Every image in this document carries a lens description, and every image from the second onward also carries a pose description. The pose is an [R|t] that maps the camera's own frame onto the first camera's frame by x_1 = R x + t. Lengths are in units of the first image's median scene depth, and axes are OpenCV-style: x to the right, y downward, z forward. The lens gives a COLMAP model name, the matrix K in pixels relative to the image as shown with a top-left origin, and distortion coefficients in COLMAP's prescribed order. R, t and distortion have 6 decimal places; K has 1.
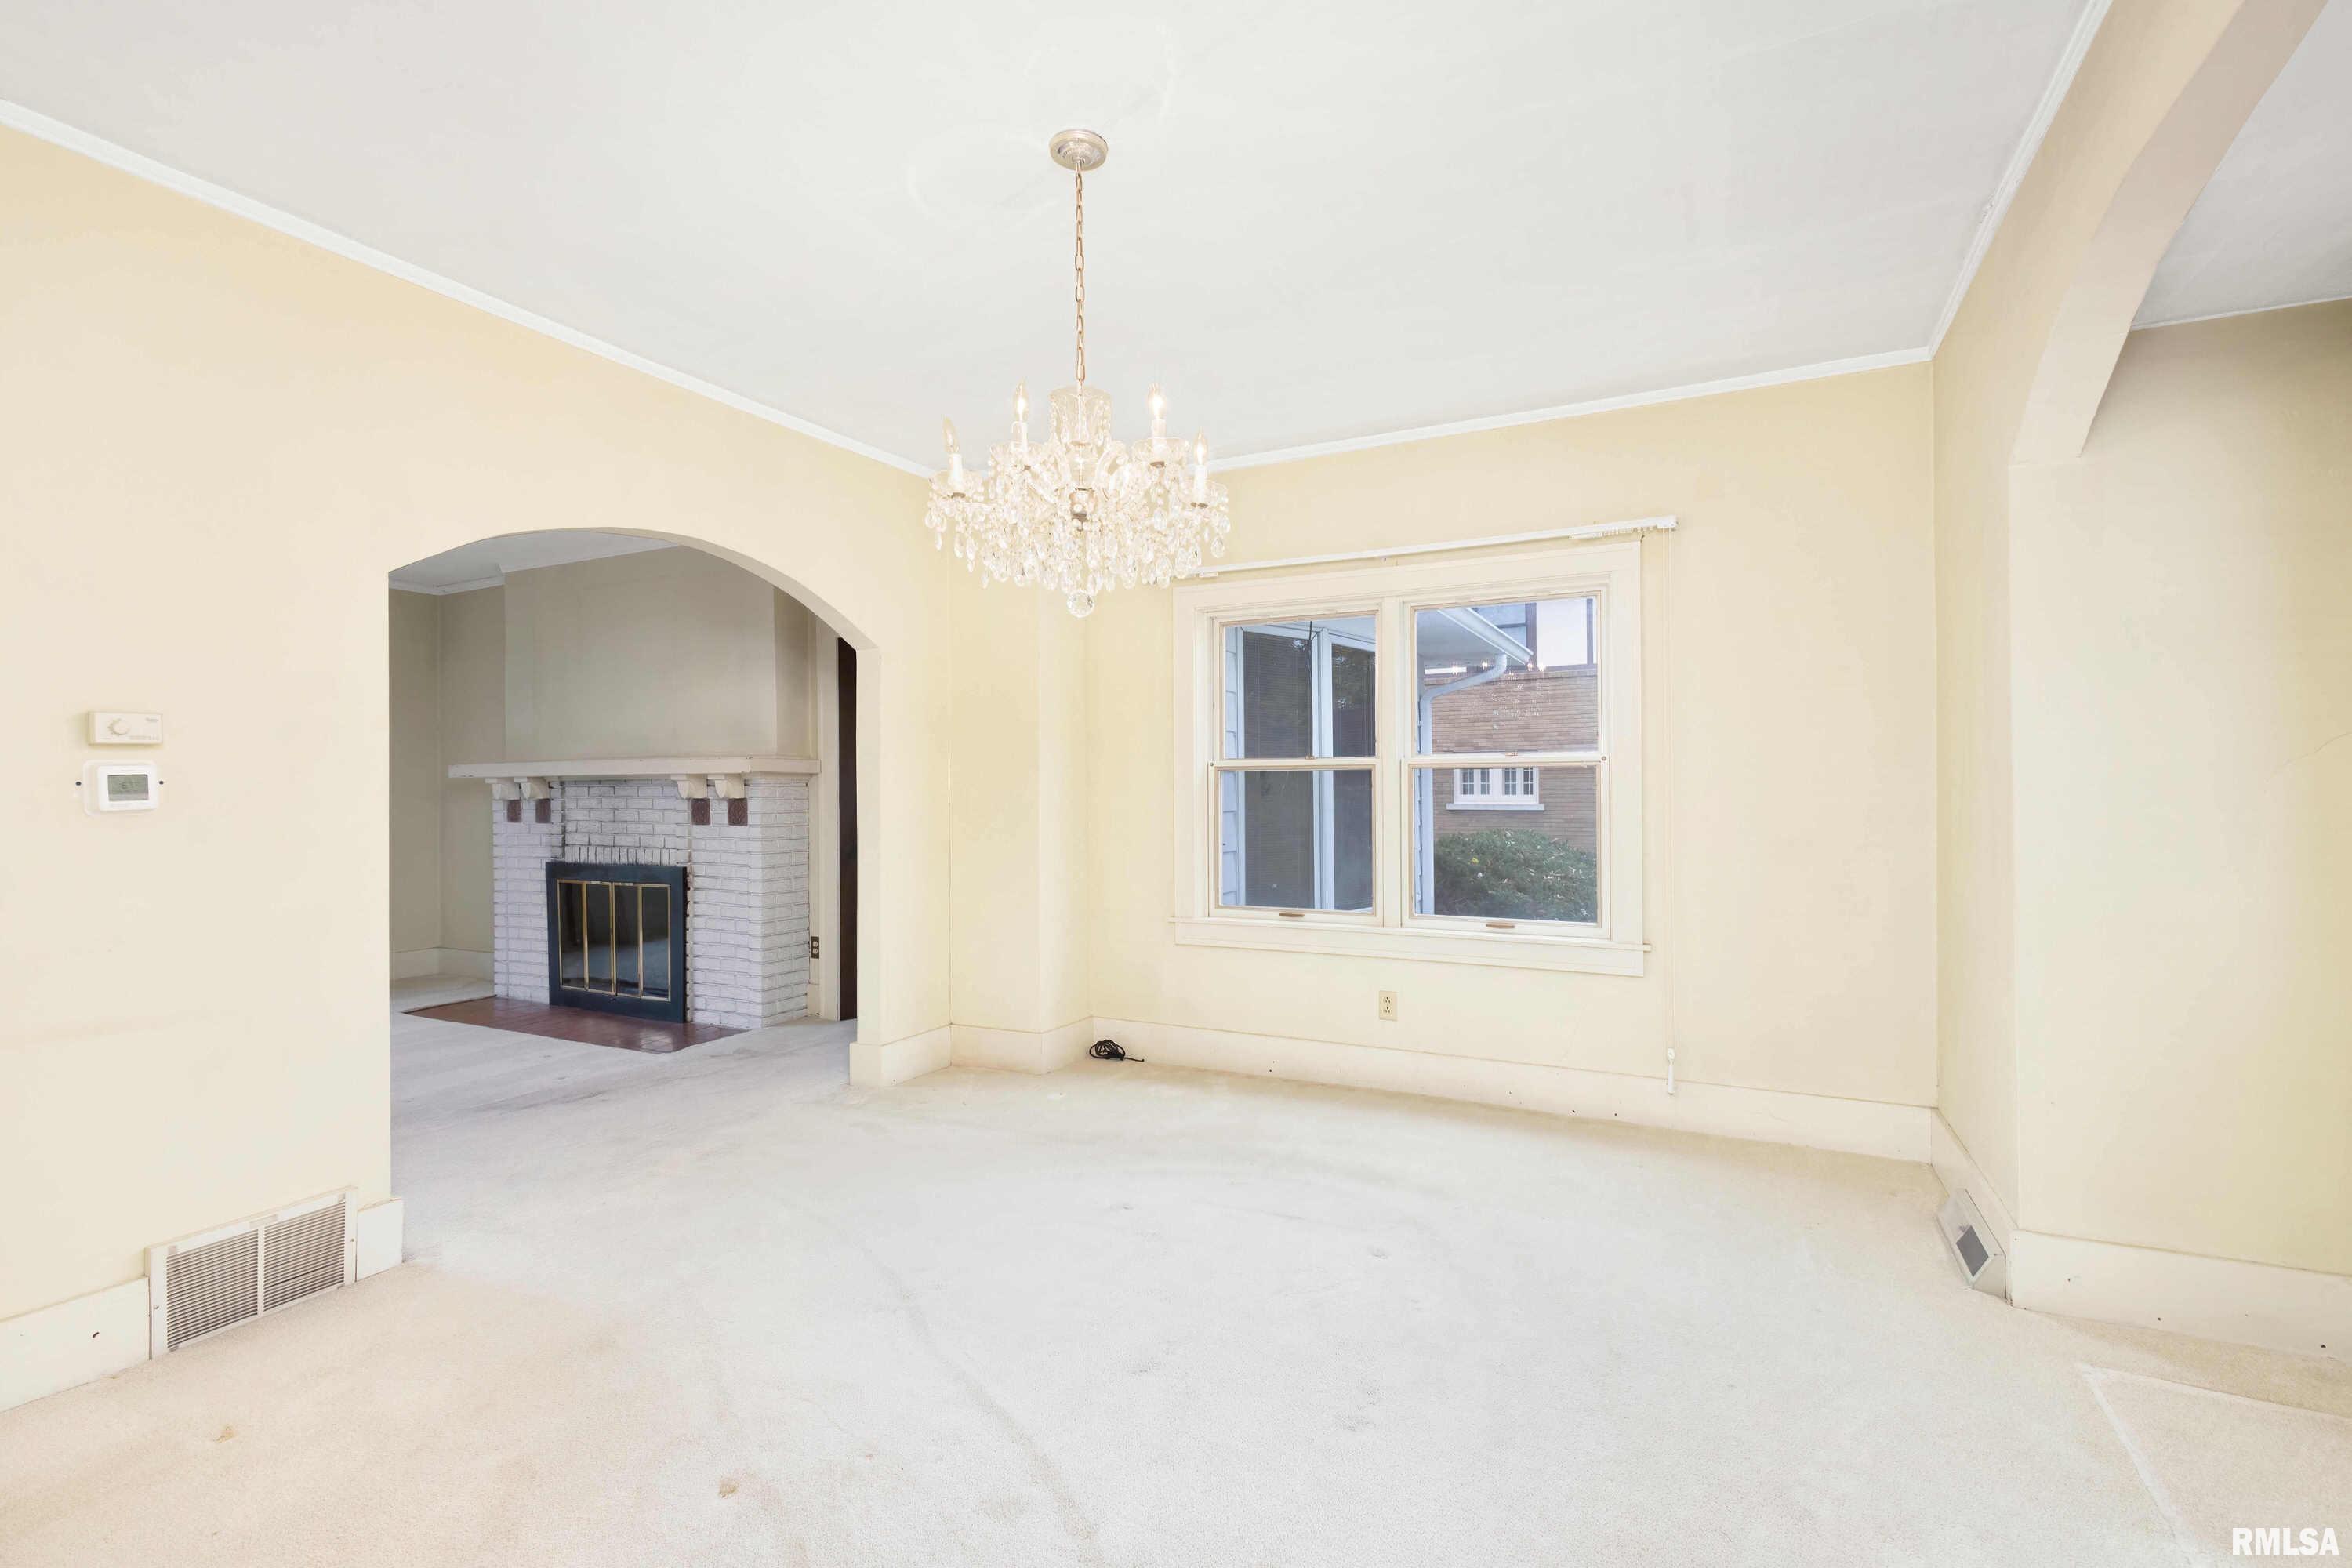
lens RADIAL K [[1079.4, 0, 1176.0], [0, 1079.4, 784.0], [0, 0, 1]] dist [0.001186, 0.000162]
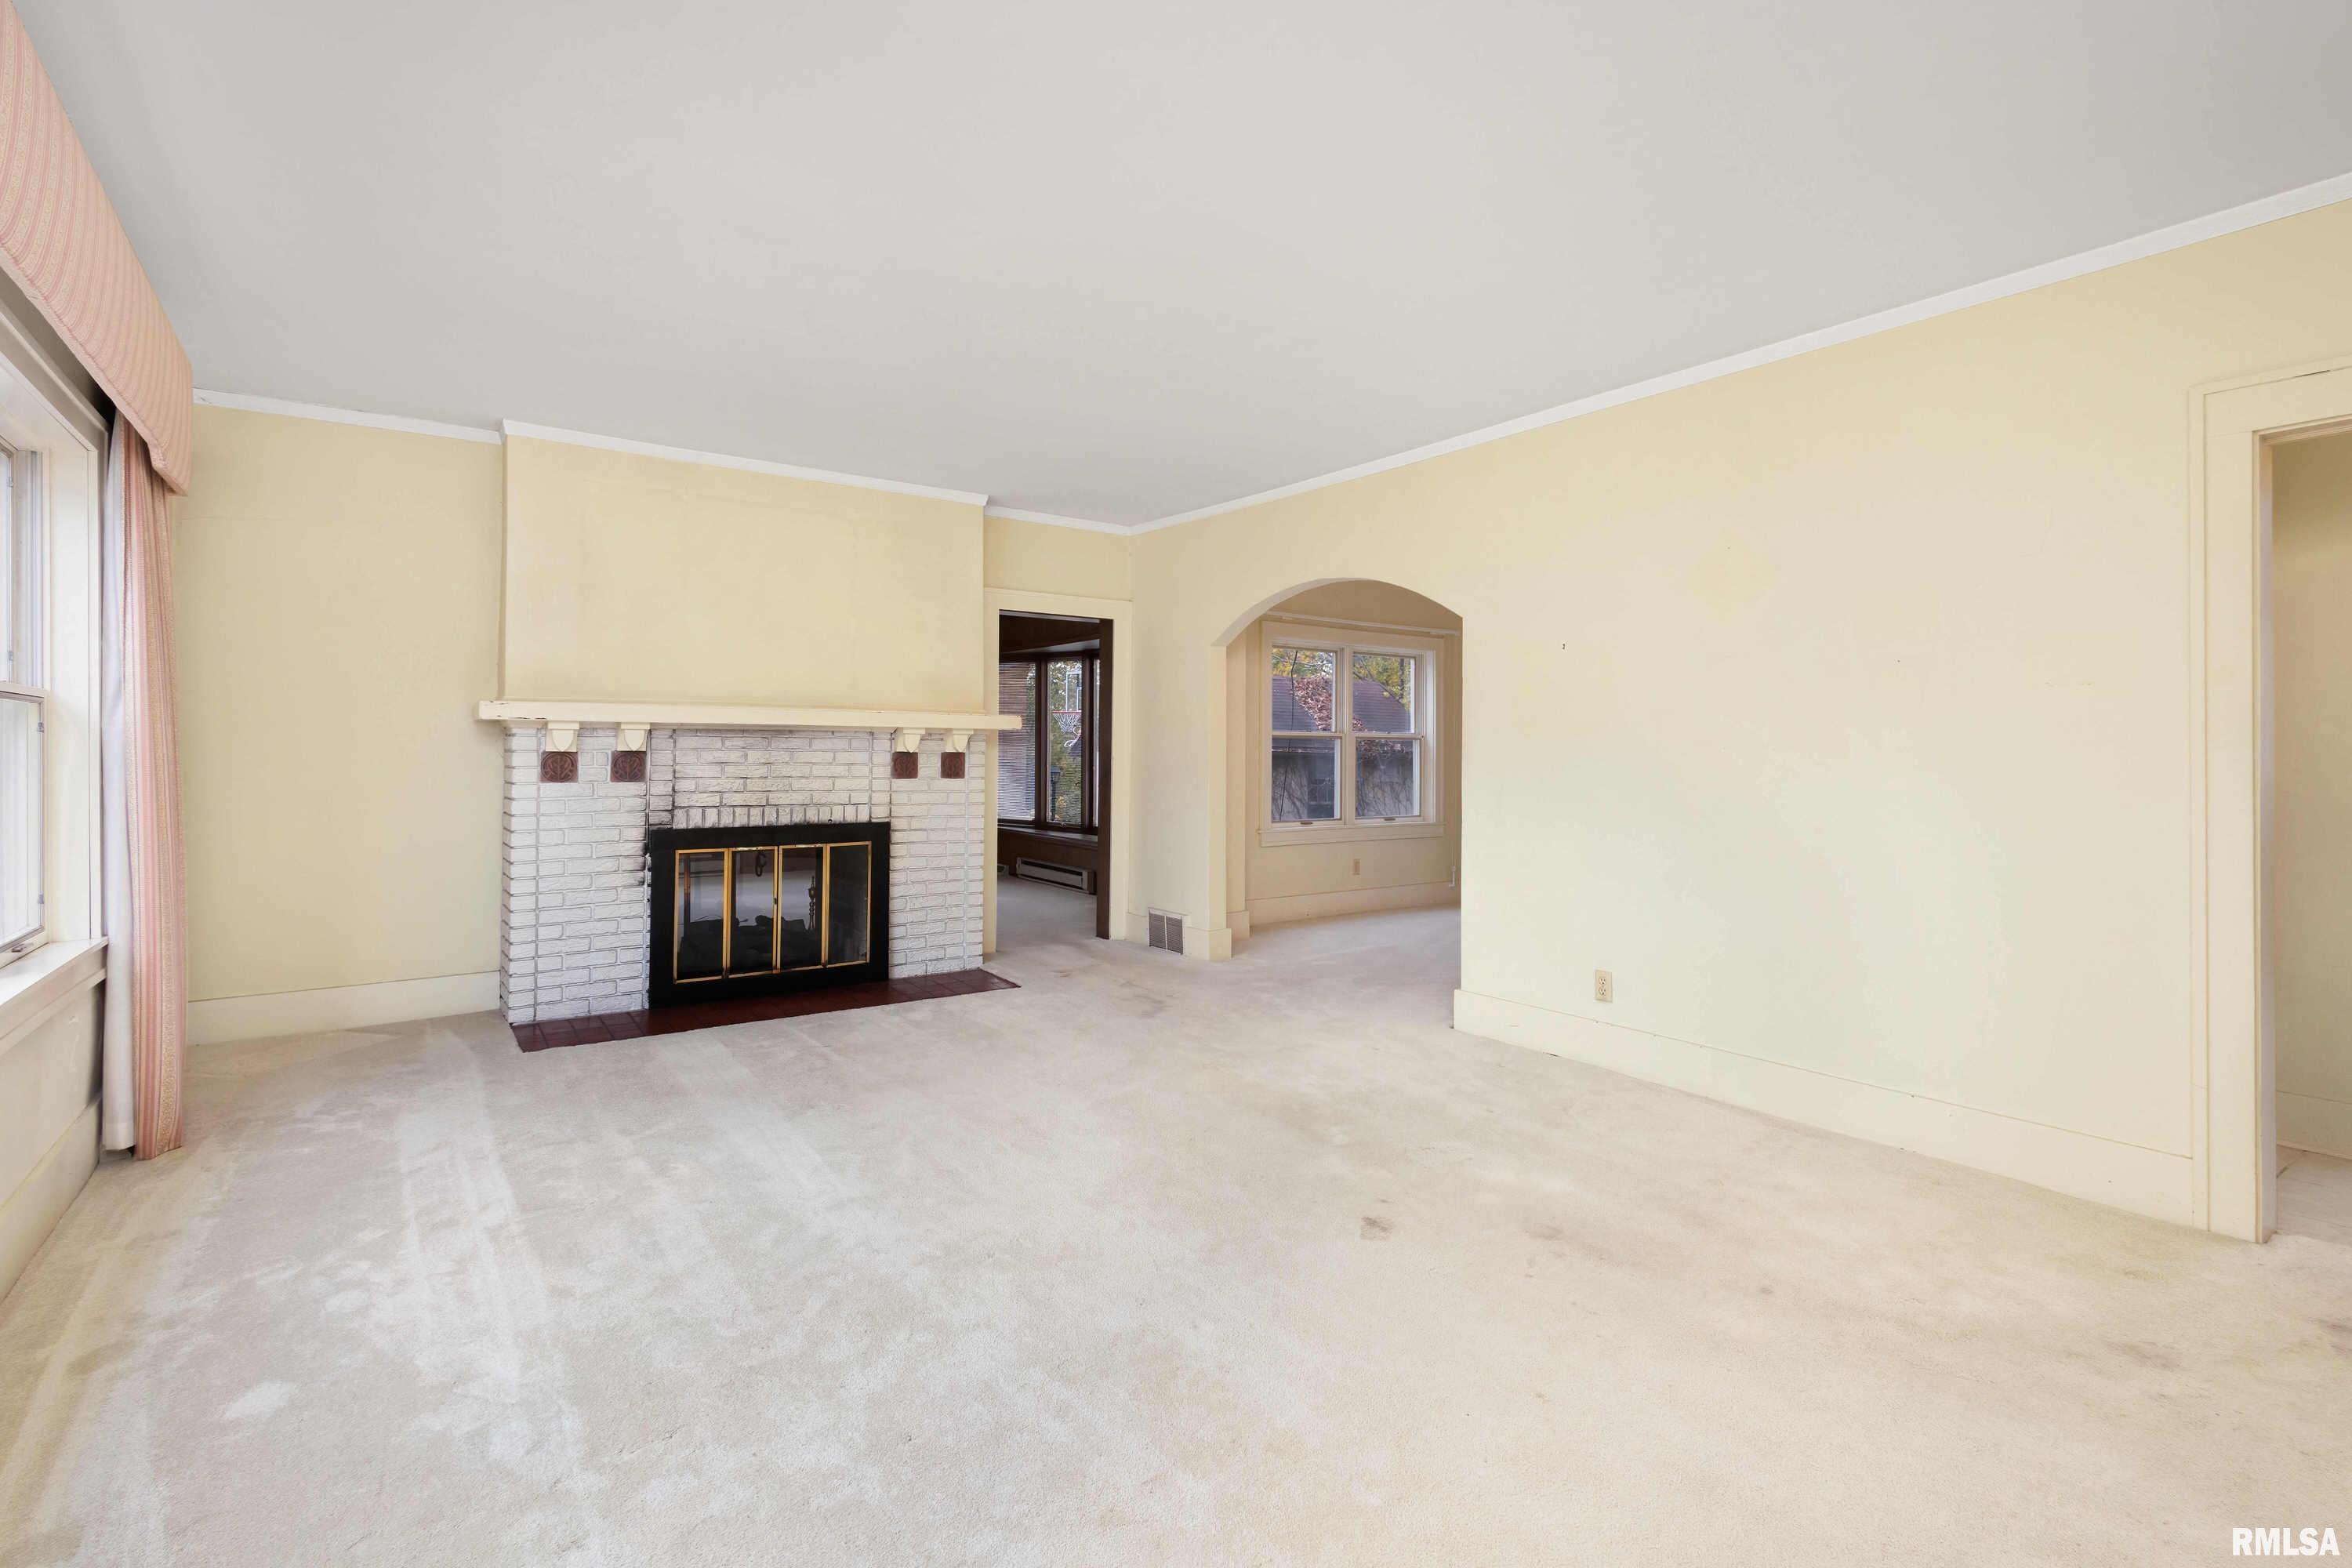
lens RADIAL K [[1085.4, 0, 1168.7], [0, 1085.4, 761.0], [0, 0, 1]] dist [0.001780, 0.000865]
pose [[0.470692, -0.001556, 0.882296, -1.148385], [-0.015298, 0.999834, 0.009924, 0.007675], [-0.882165, -0.018169, 0.470590, 0.300701]]
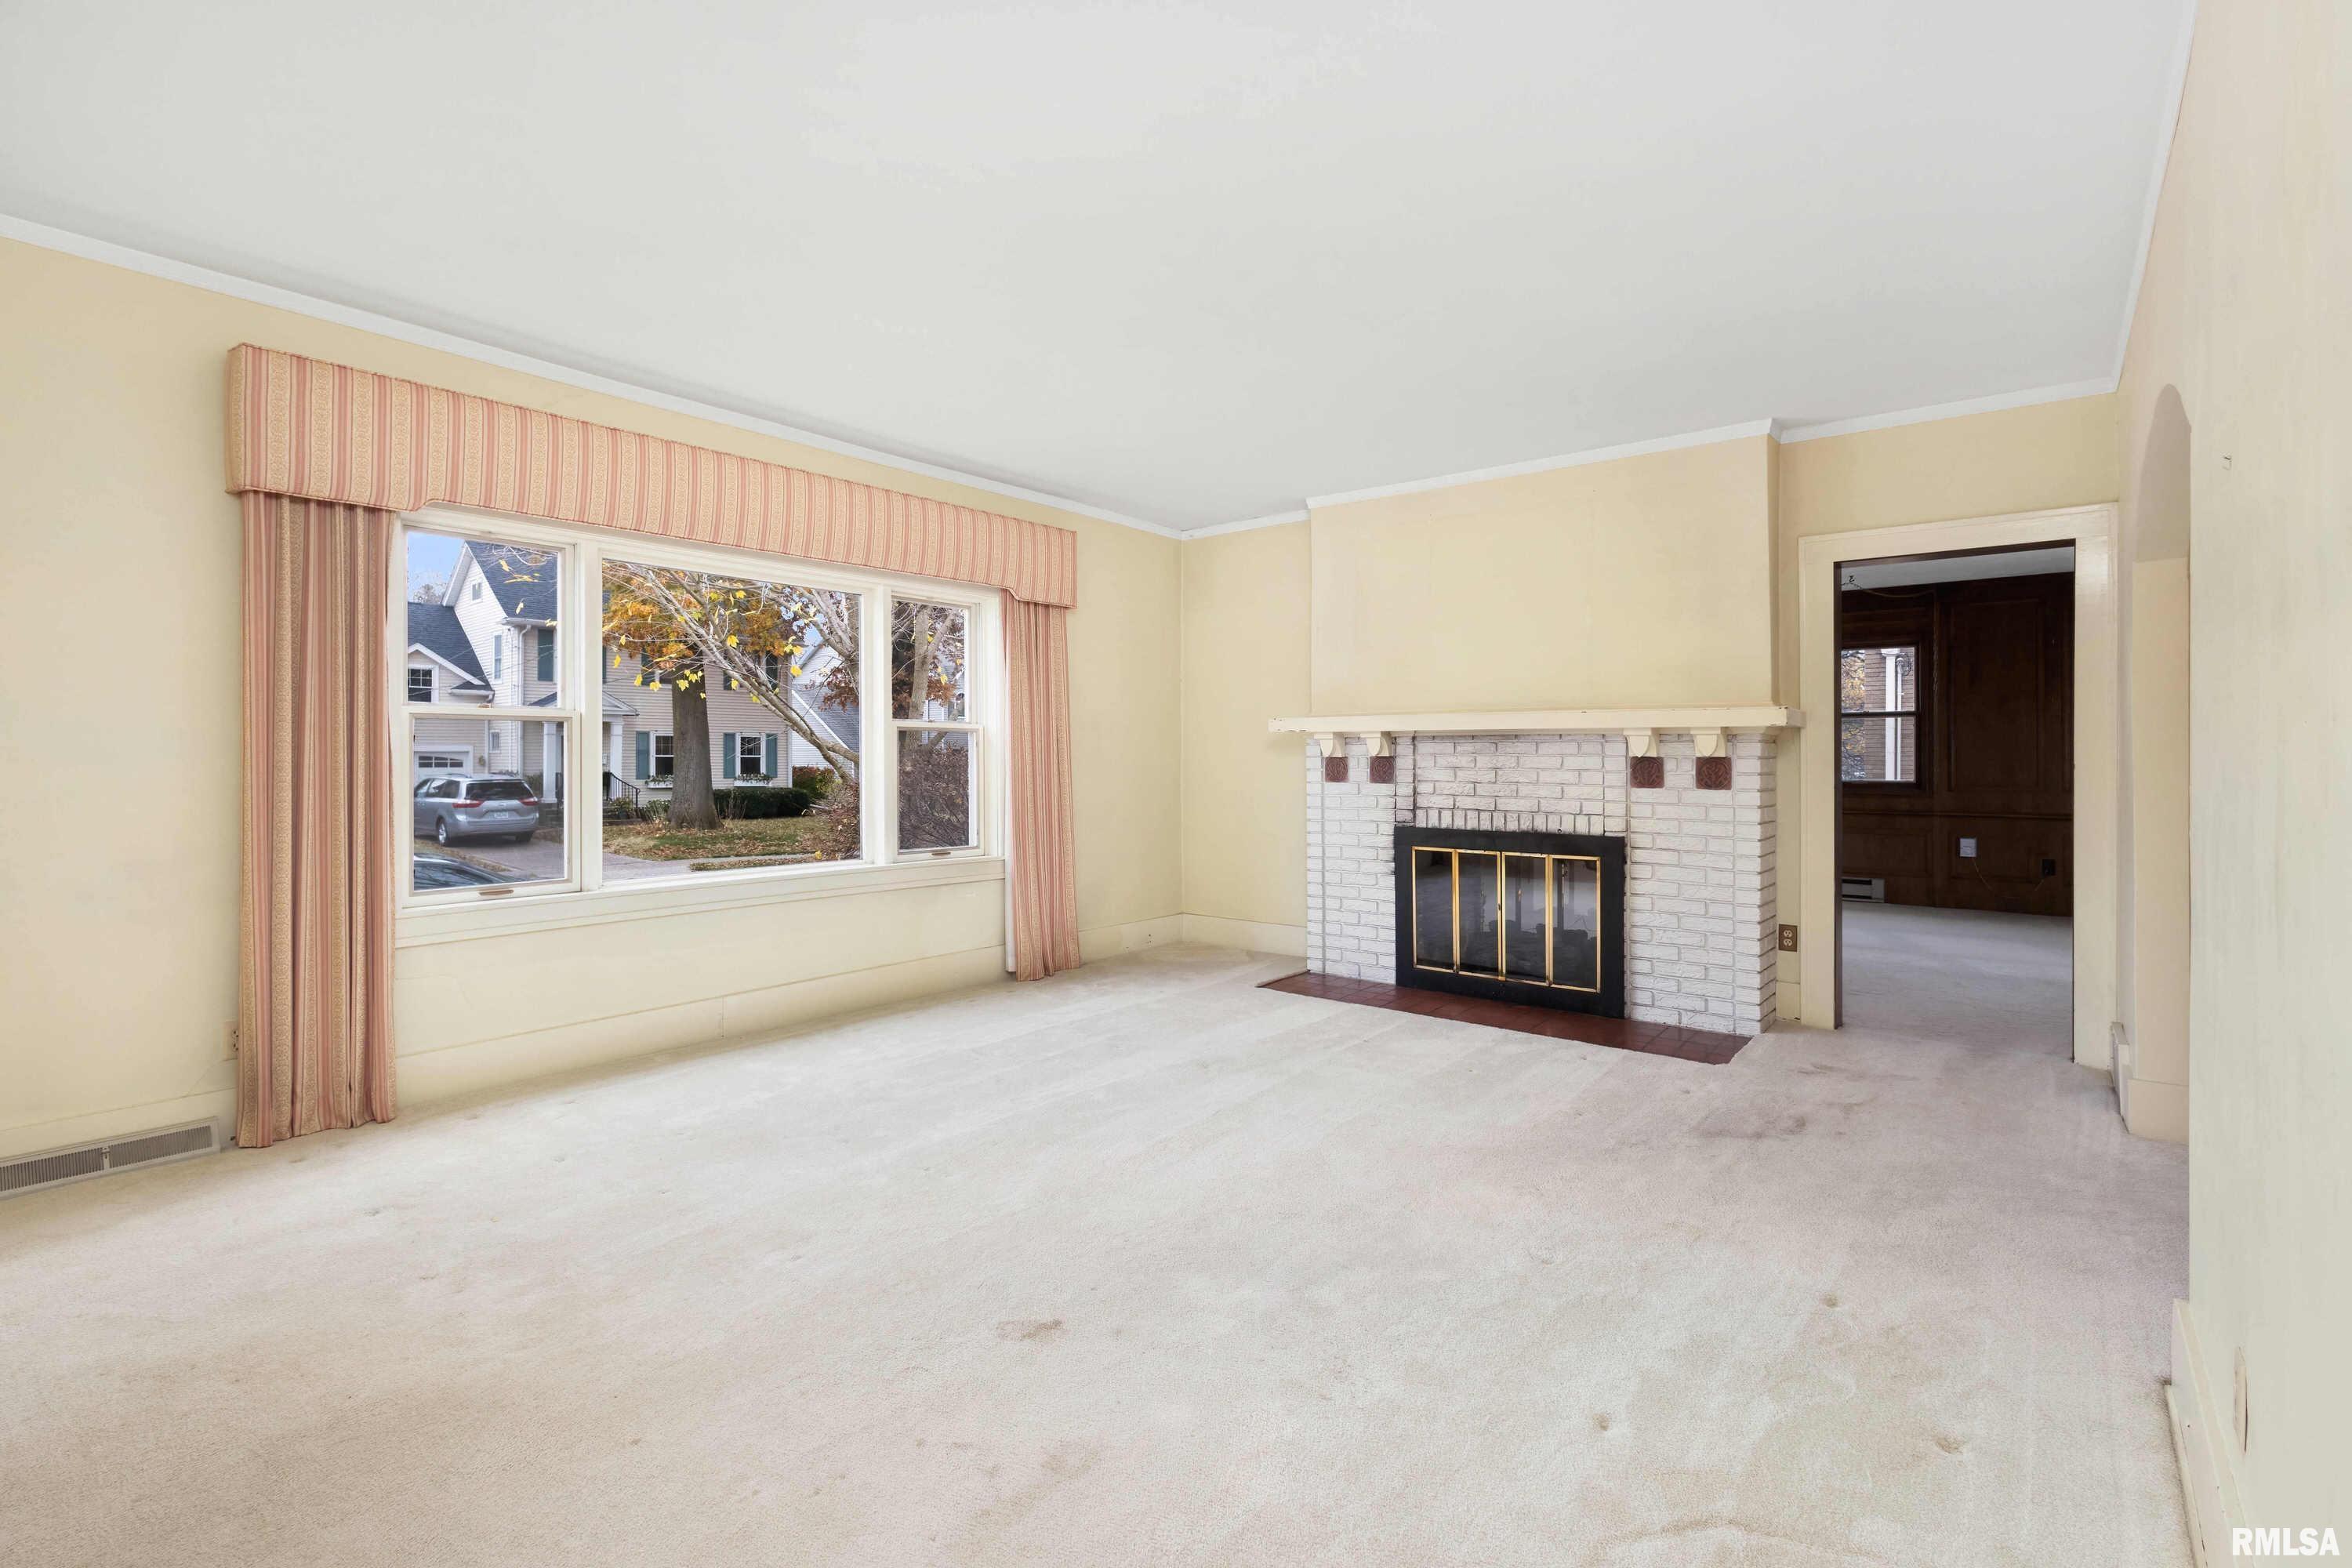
lens RADIAL K [[1085.4, 0, 1168.7], [0, 1085.4, 761.0], [0, 0, 1]] dist [0.001780, 0.000865]
pose [[0.976319, 0.004488, -0.216289, -0.591614], [-0.000965, 0.999865, 0.016392, 0.003108], [0.216334, -0.015795, 0.976192, 0.084716]]
